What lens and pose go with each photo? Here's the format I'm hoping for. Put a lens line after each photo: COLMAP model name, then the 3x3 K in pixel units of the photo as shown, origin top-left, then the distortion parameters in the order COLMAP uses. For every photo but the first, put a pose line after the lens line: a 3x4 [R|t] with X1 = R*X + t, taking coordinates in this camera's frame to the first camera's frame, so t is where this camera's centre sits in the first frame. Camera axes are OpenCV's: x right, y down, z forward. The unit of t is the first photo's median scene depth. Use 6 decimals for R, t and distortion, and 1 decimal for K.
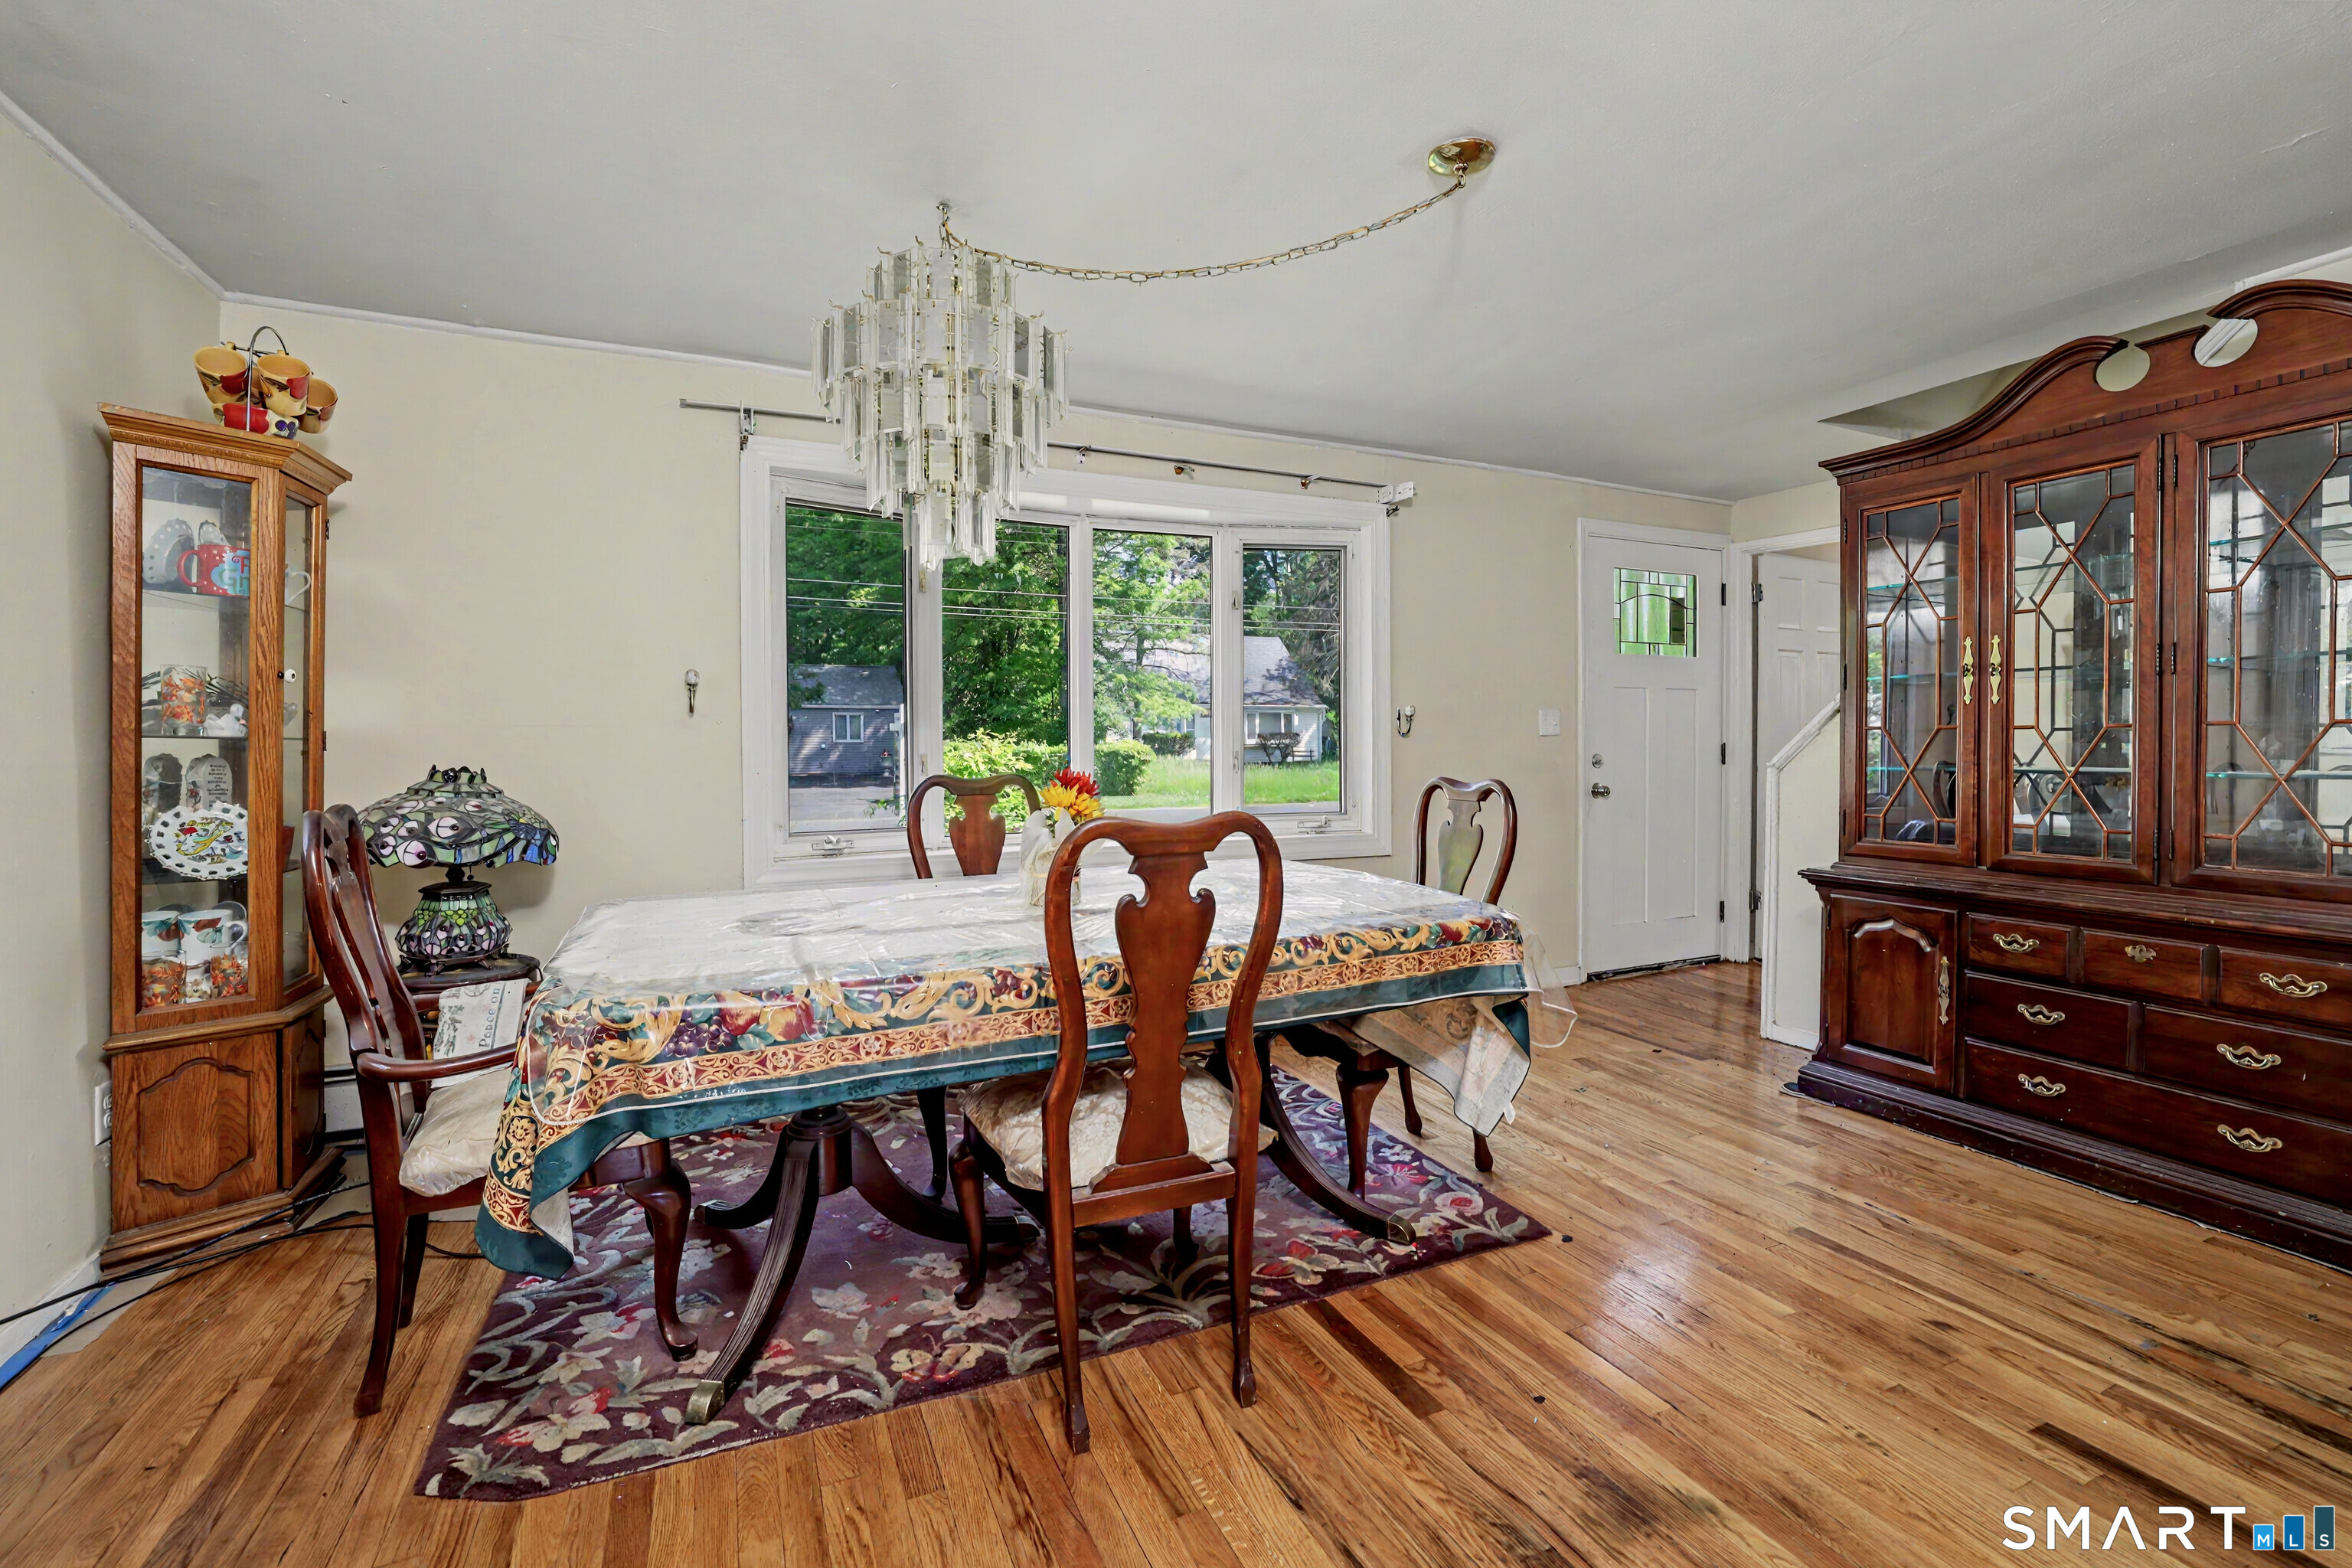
lens RADIAL K [[1049.5, 0, 1152.1], [0, 1049.5, 745.7], [0, 0, 1]] dist [-0.033447, -0.000062]
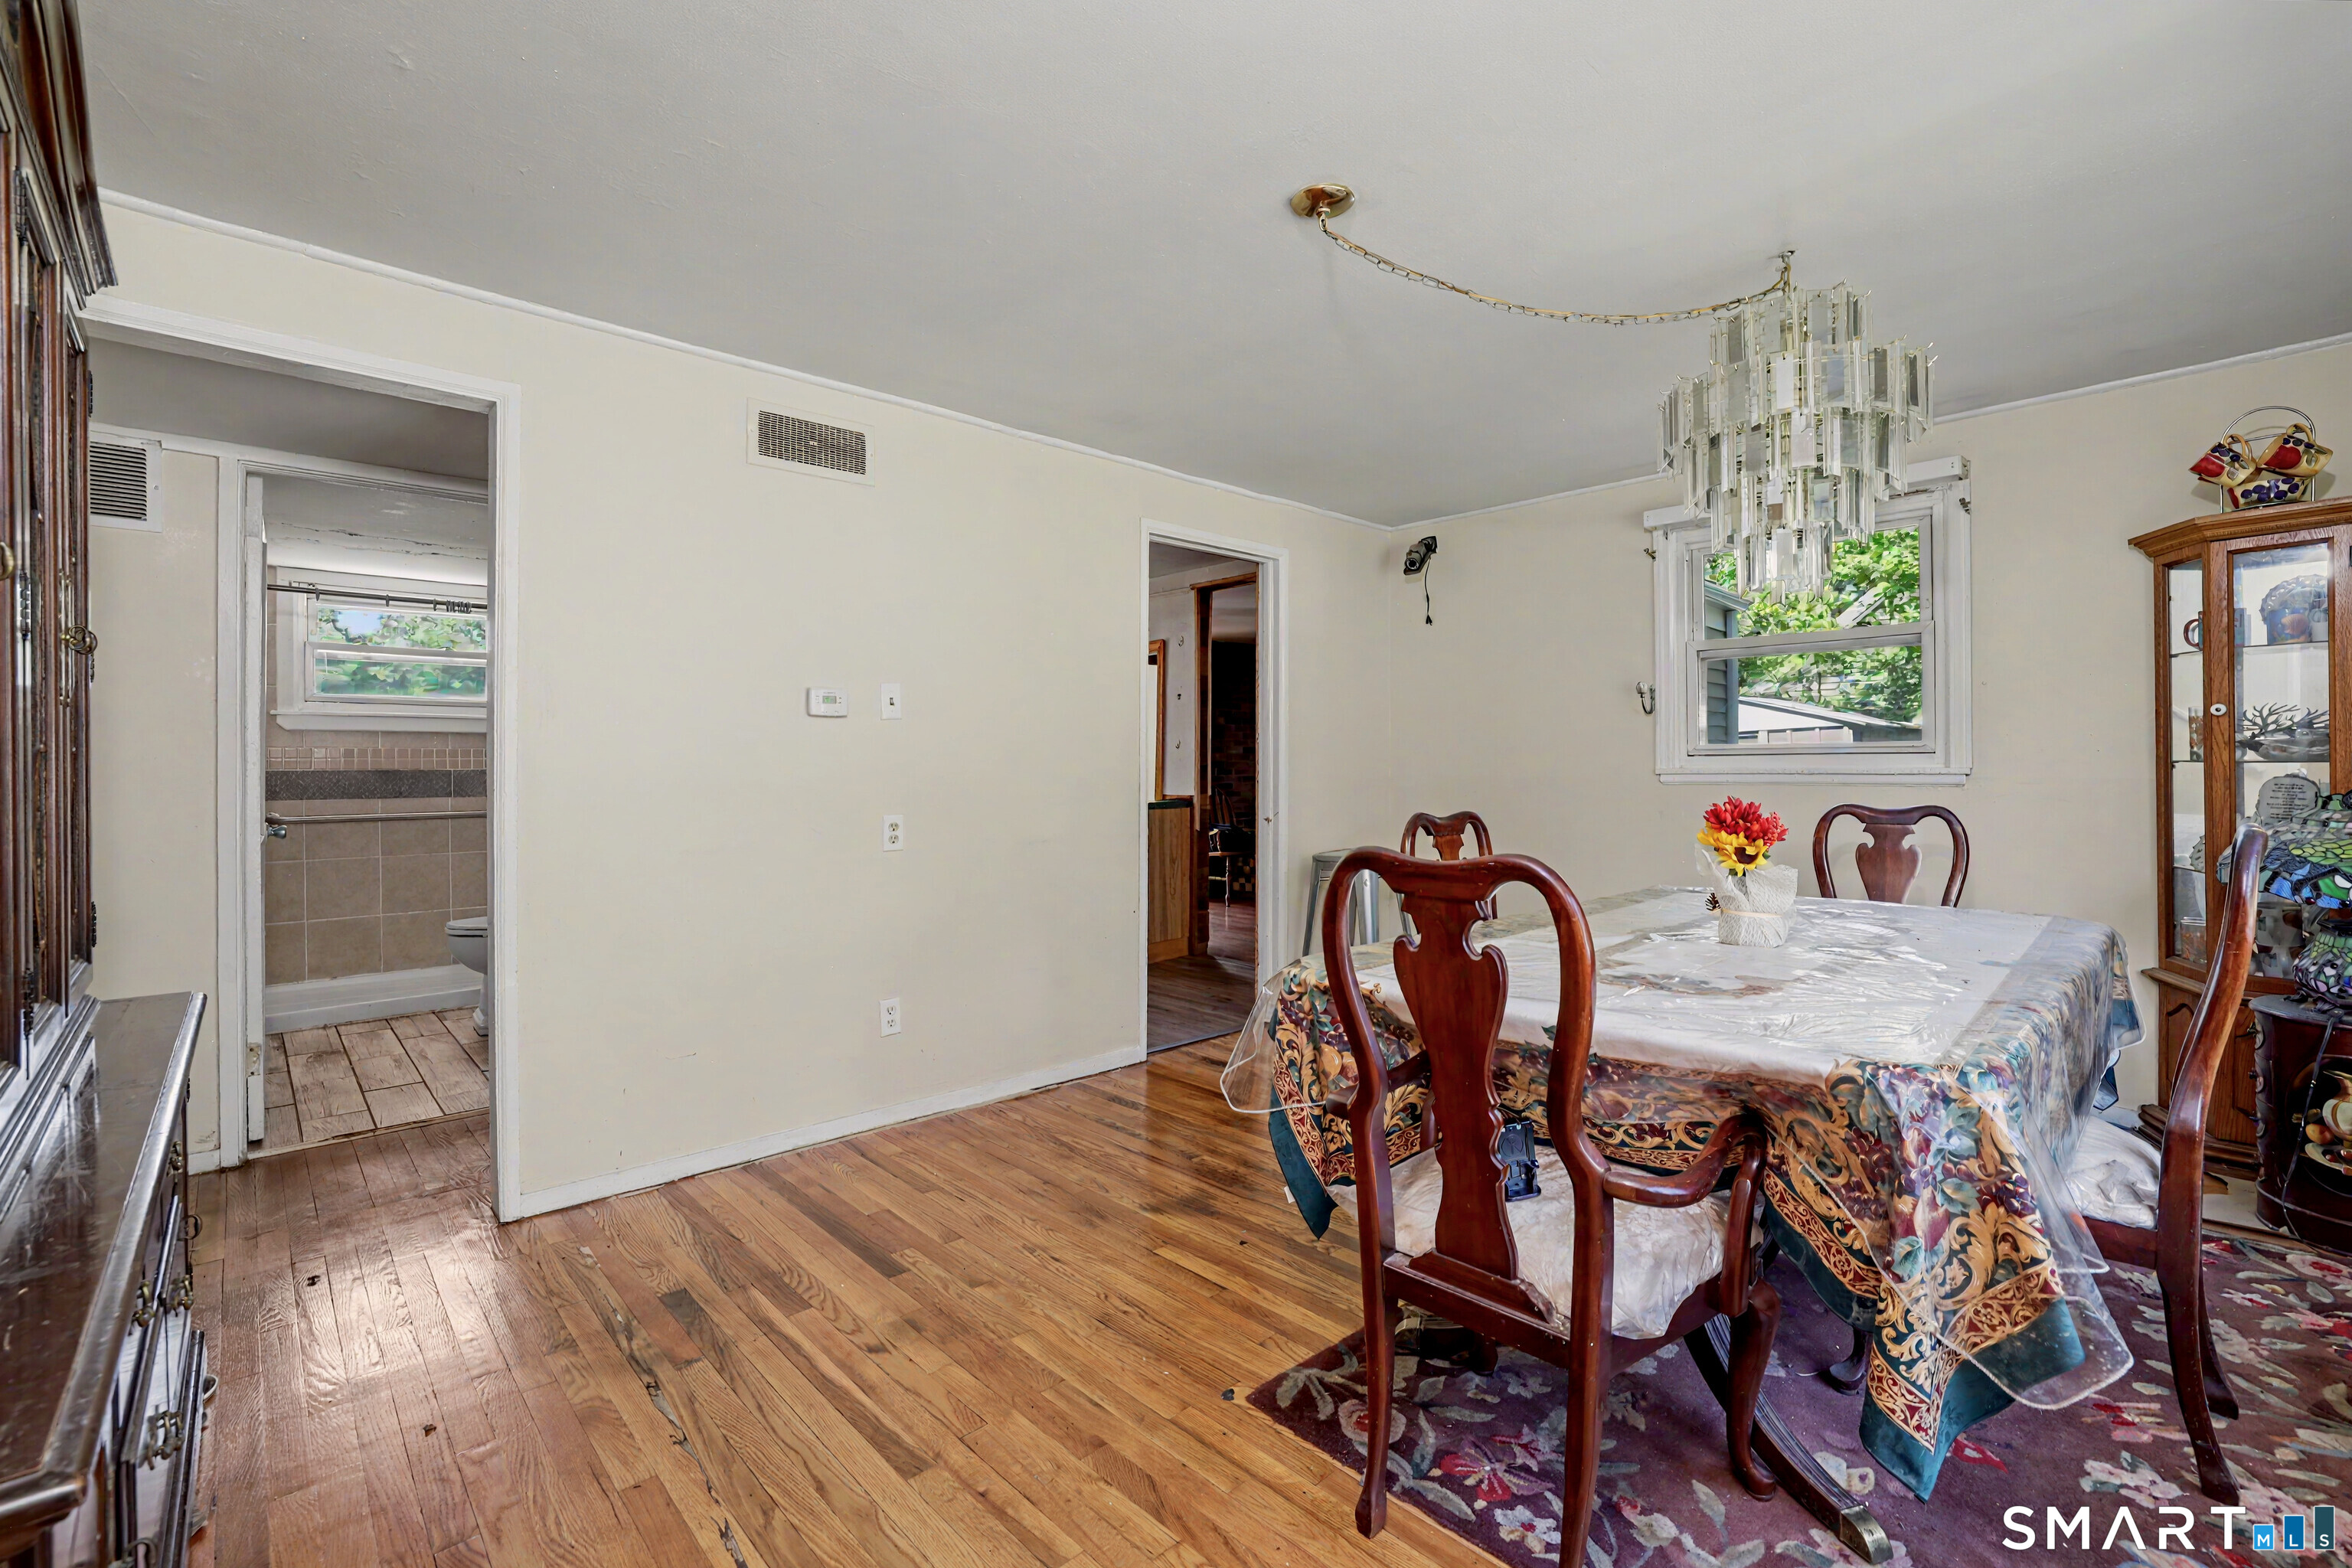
lens RADIAL K [[1024.3, 0, 1179.2], [0, 1024.3, 774.0], [0, 0, 1]] dist [-0.050830, 0.019982]
pose [[-0.944657, 0.008458, -0.327950, 0.696714], [0.004765, 0.999916, 0.012063, -0.010897], [0.328025, 0.009832, -0.944618, 1.741580]]
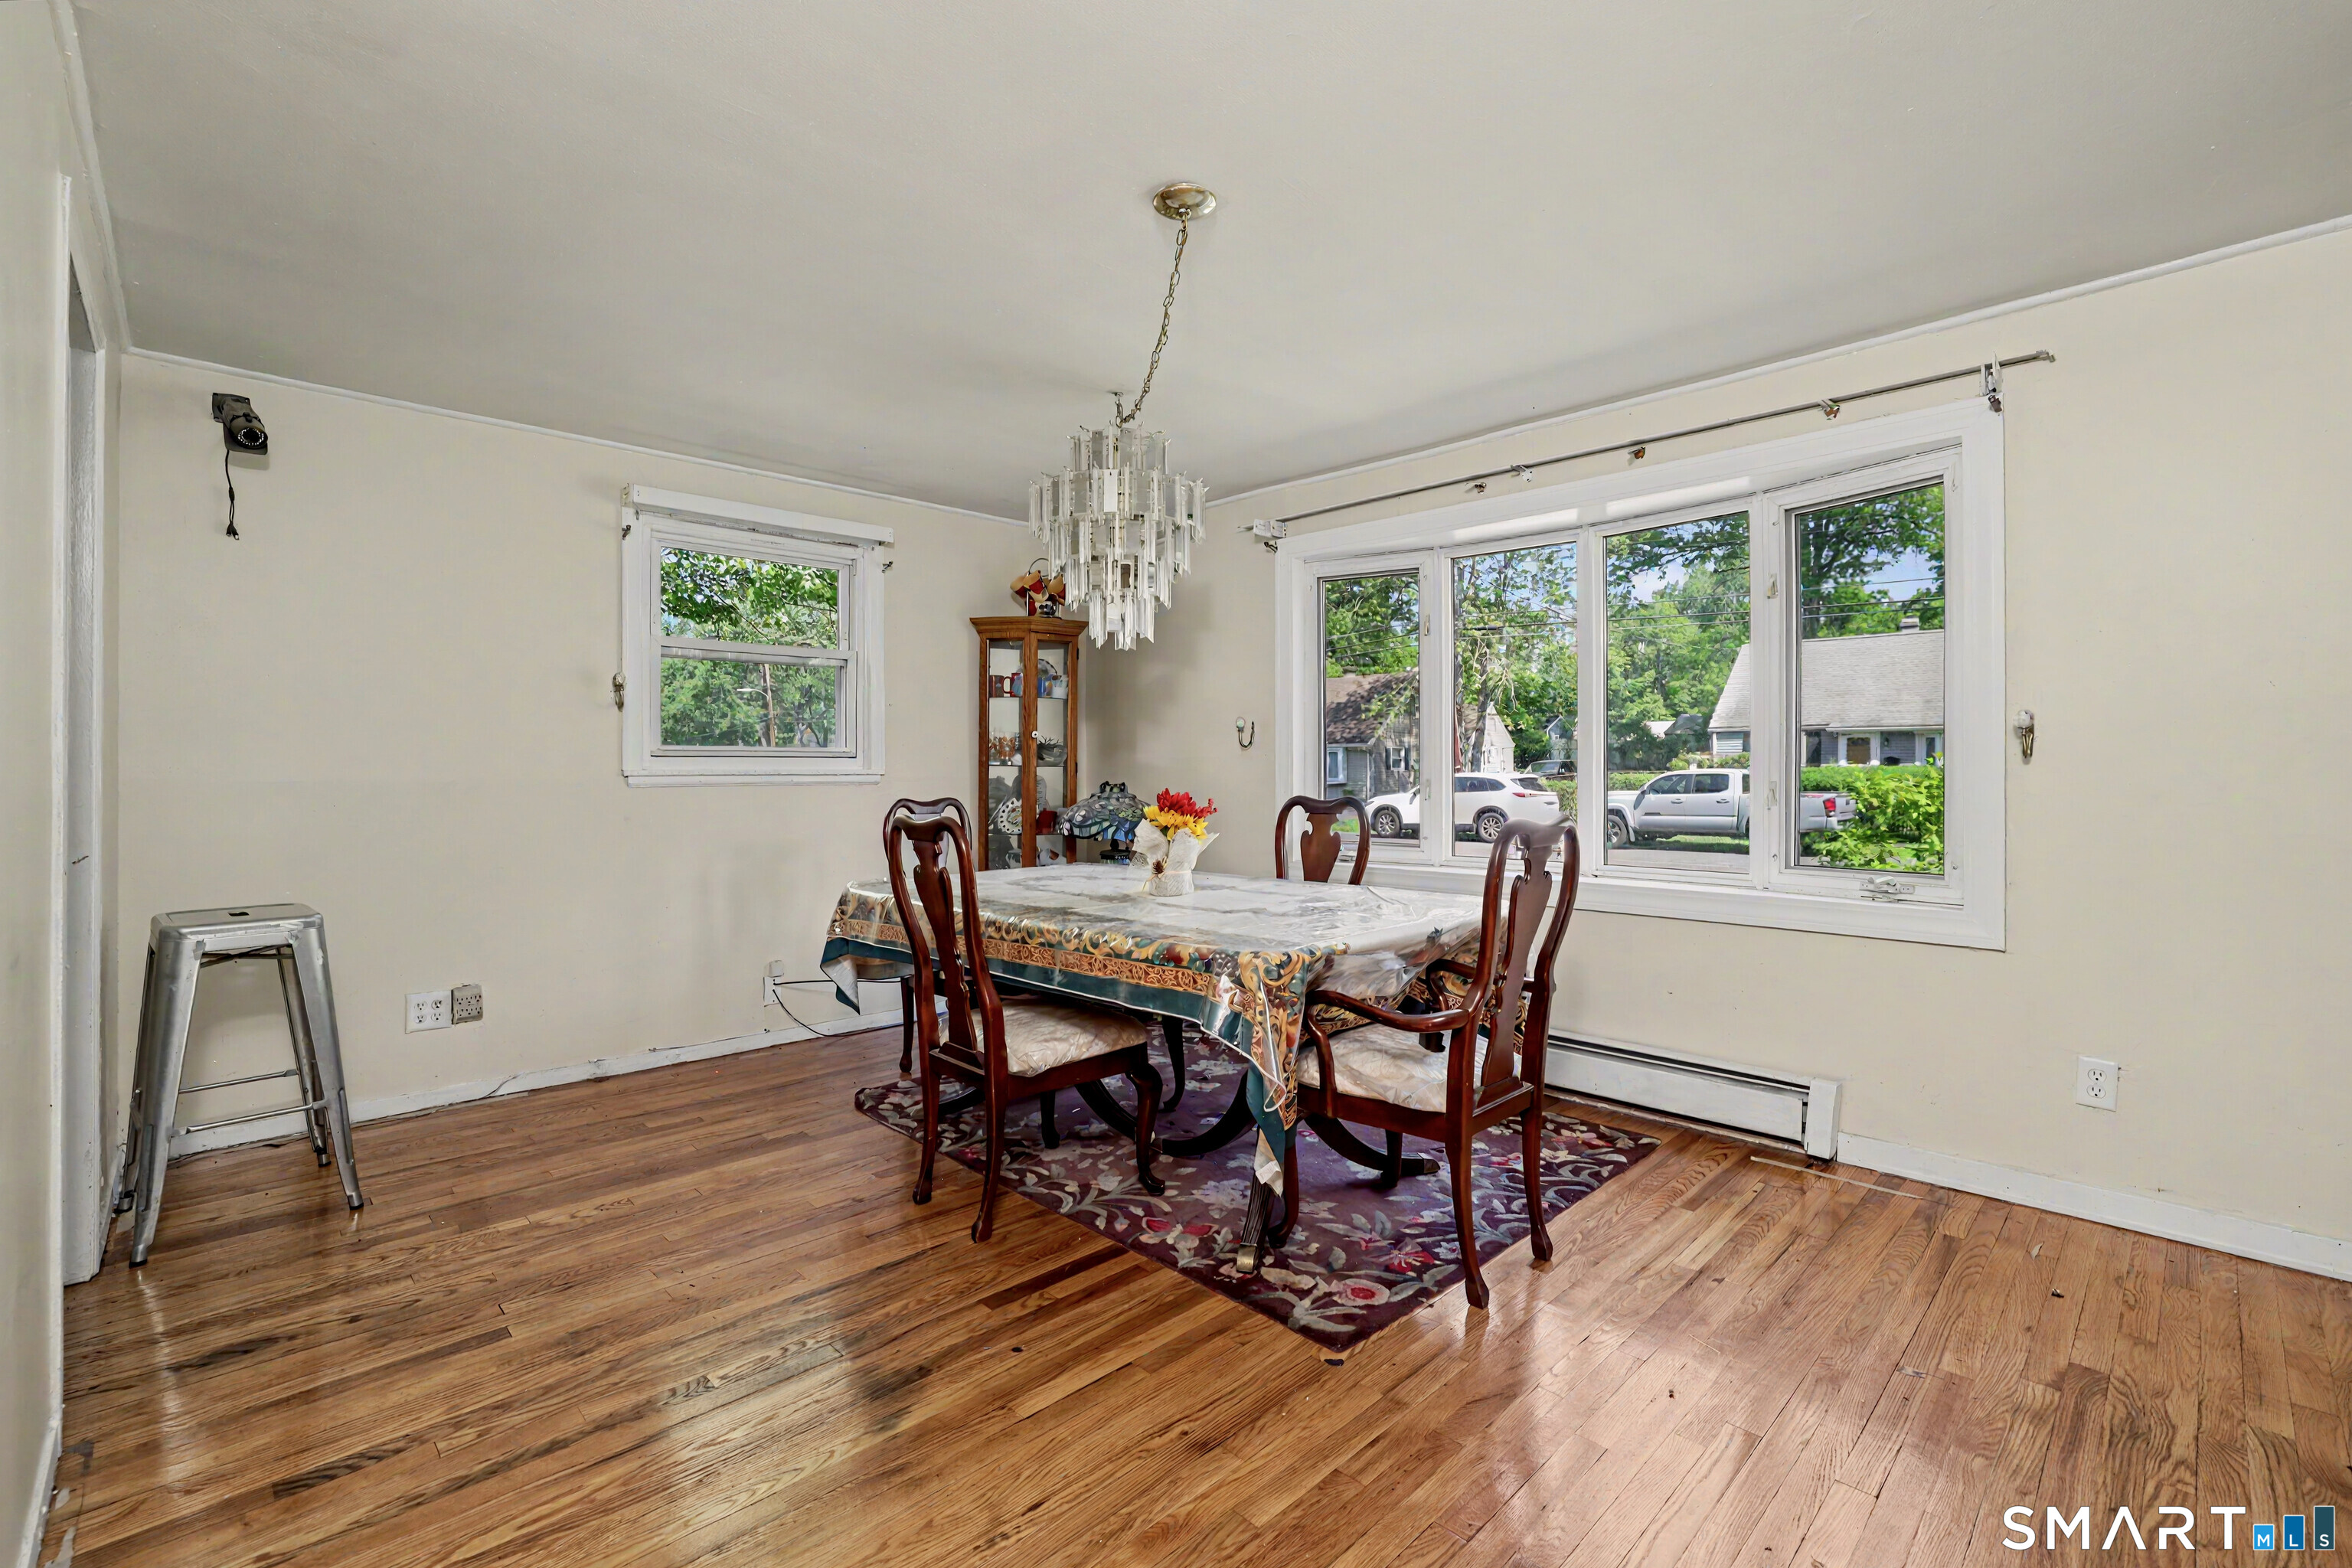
lens RADIAL K [[1024.3, 0, 1179.2], [0, 1024.3, 774.0], [0, 0, 1]] dist [-0.050830, 0.019982]
pose [[0.342714, 0.008231, -0.939404, 1.138034], [-0.007531, 0.999954, 0.006015, -0.004533], [0.939409, 0.005013, 0.342760, 0.608988]]
